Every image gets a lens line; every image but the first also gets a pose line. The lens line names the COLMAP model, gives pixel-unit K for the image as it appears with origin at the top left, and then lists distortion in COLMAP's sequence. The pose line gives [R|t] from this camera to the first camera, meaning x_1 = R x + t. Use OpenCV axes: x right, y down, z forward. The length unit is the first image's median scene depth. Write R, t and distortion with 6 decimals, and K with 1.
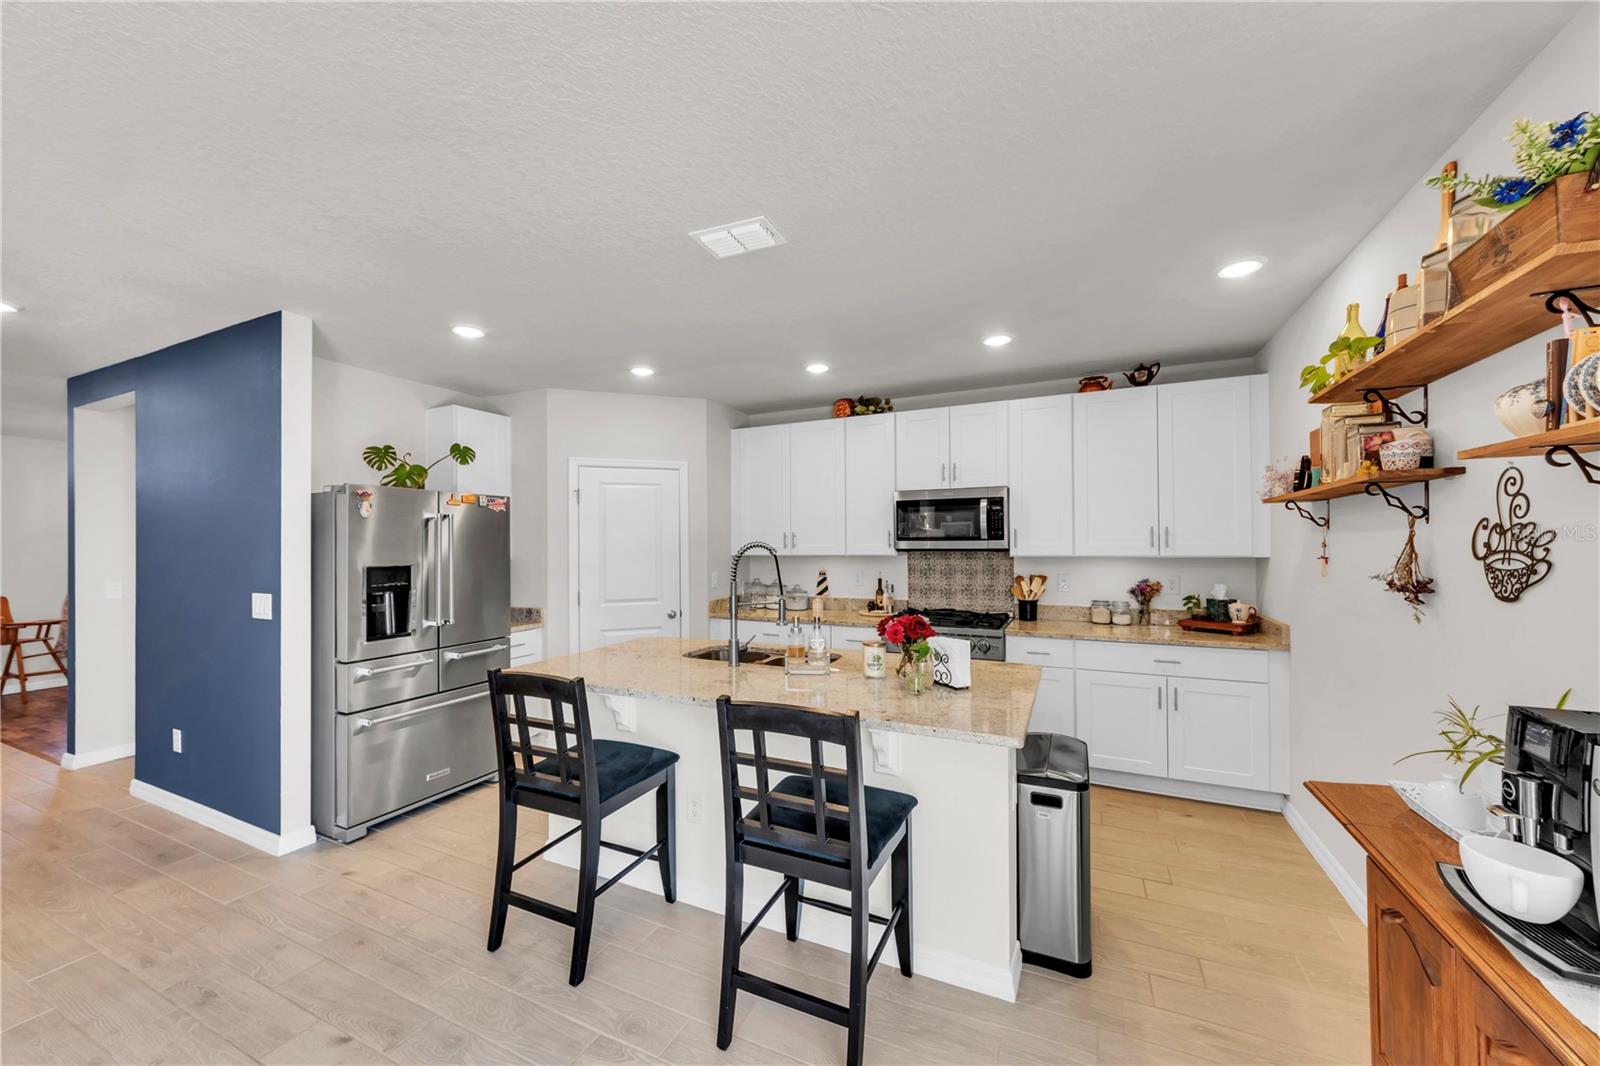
lens RADIAL K [[614.1, 0, 742.2], [0, 614.1, 537.0], [0, 0, 1]] dist [-0.000826, -0.000125]
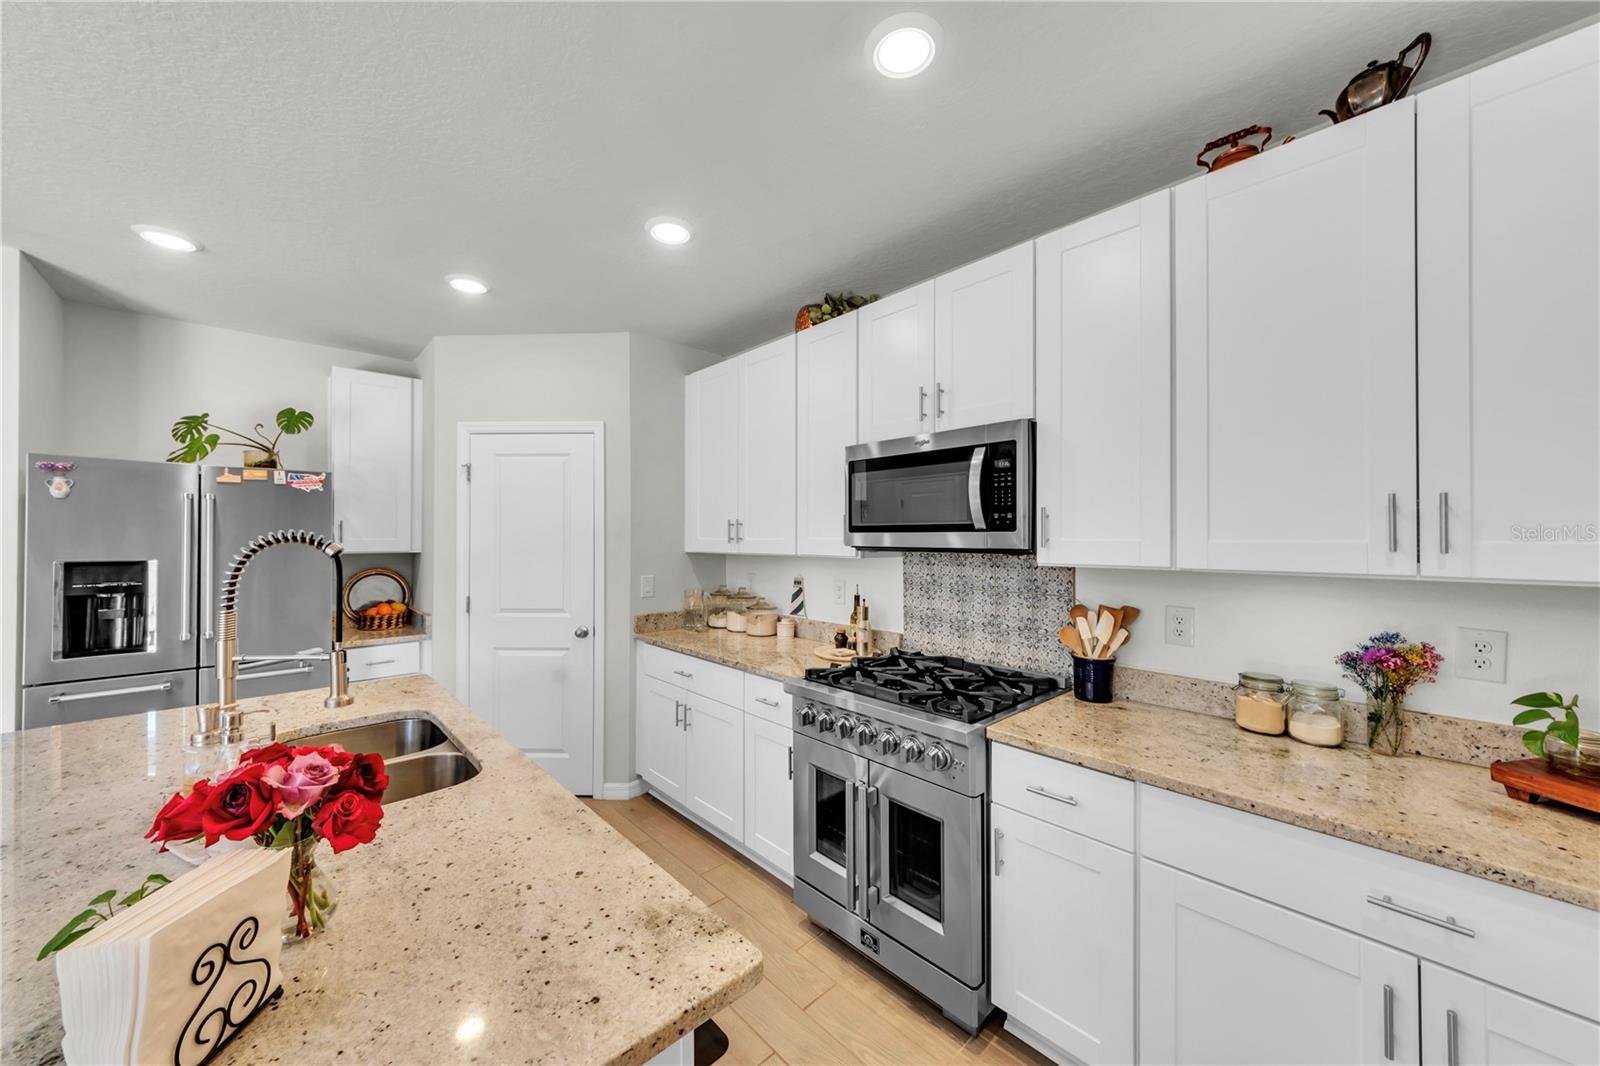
lens RADIAL K [[570.5, 0, 800.0], [0, 570.5, 533.0], [0, 0, 1]] dist [-0.001253, -0.000044]
pose [[0.941976, 0.005070, -0.335642, 0.409891], [-0.003423, 0.999979, 0.005499, 0.004375], [0.335663, -0.004031, 0.941974, 0.516659]]
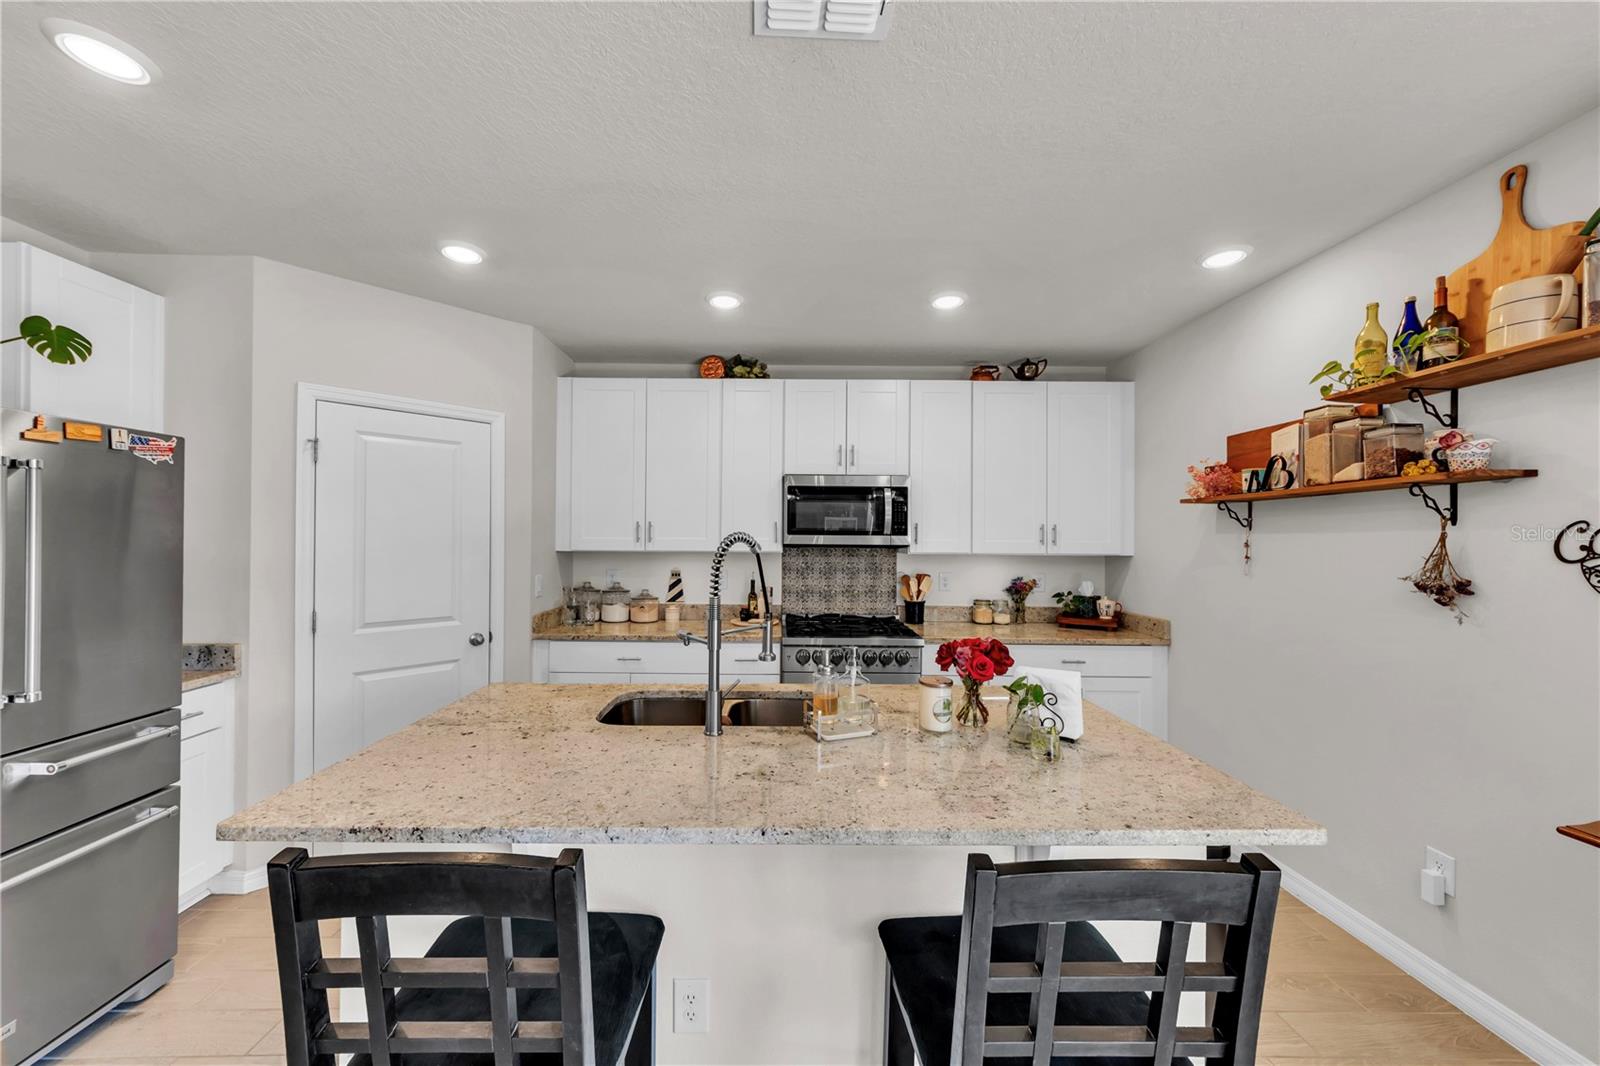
lens RADIAL K [[614.1, 0, 742.2], [0, 614.1, 537.0], [0, 0, 1]] dist [-0.000826, -0.000125]
pose [[0.886502, 0.014046, 0.462511, -0.194684], [-0.018862, 0.999805, 0.005789, 0.006370], [-0.462340, -0.013856, 0.886595, 0.315059]]
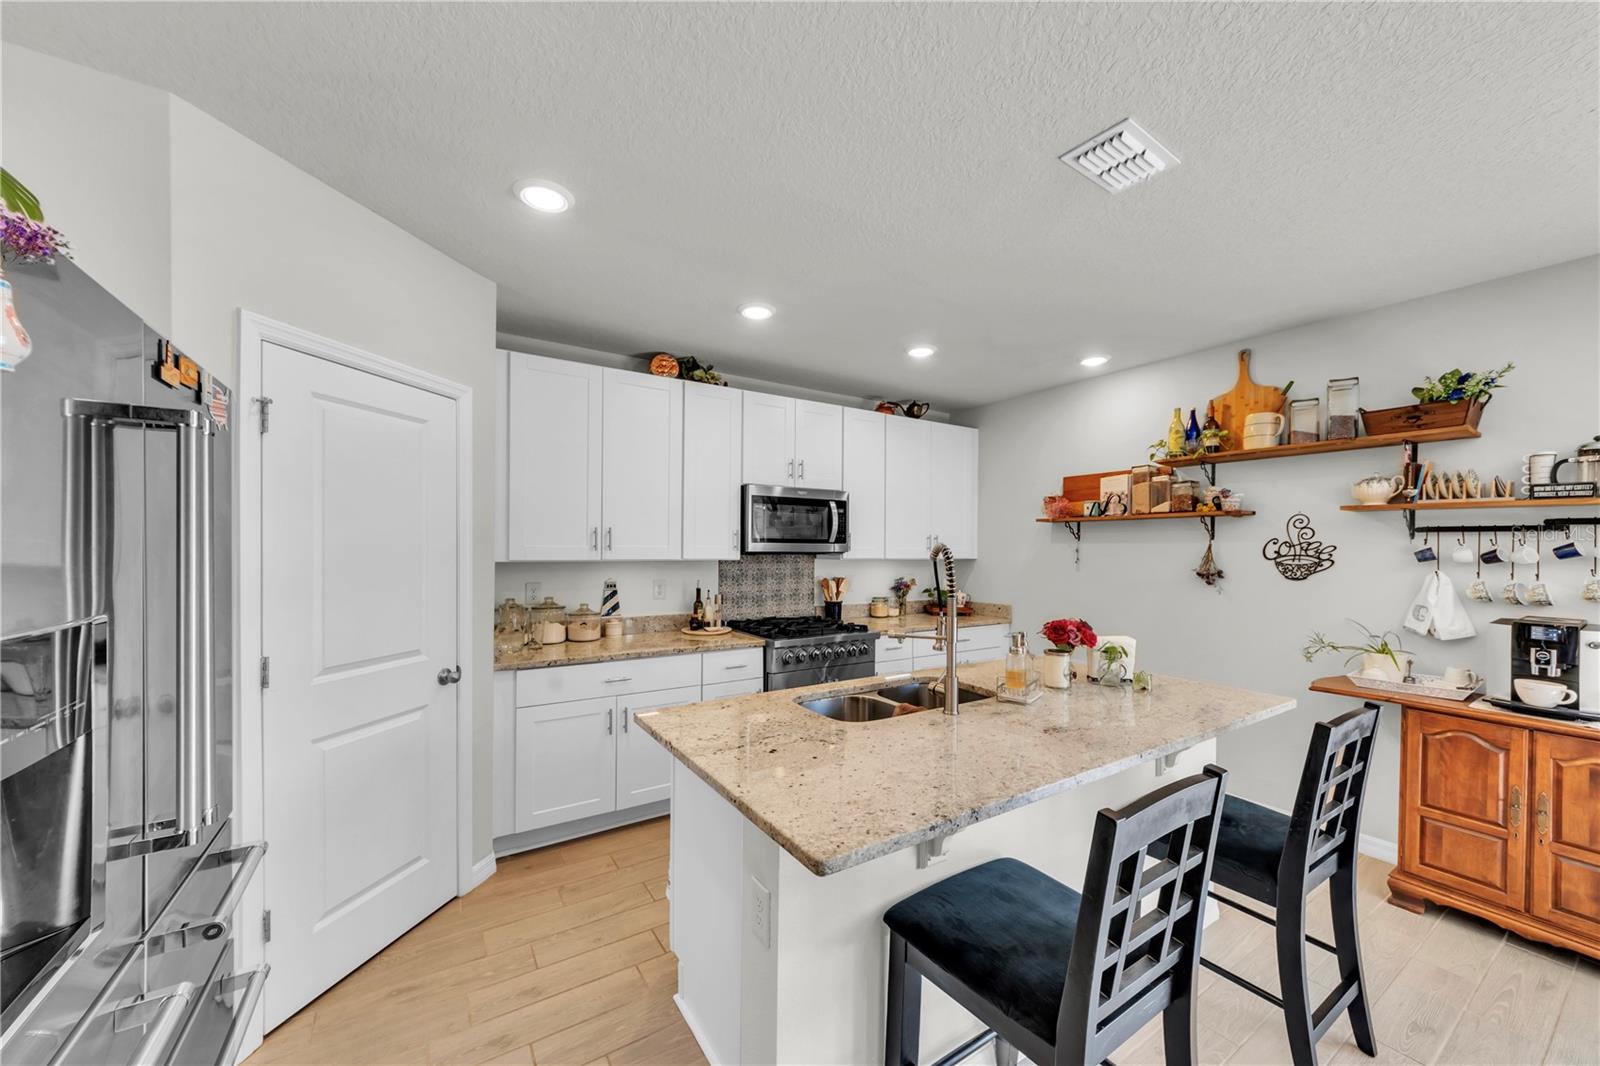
lens RADIAL K [[621.0, 0, 832.8], [0, 621.0, 551.2], [0, 0, 1]] dist [0.000347, 0.000058]
pose [[0.469751, 0.003948, 0.882790, -0.473212], [-0.021682, 0.999740, 0.007066, 0.010607], [-0.882532, -0.022460, 0.469715, 0.522622]]
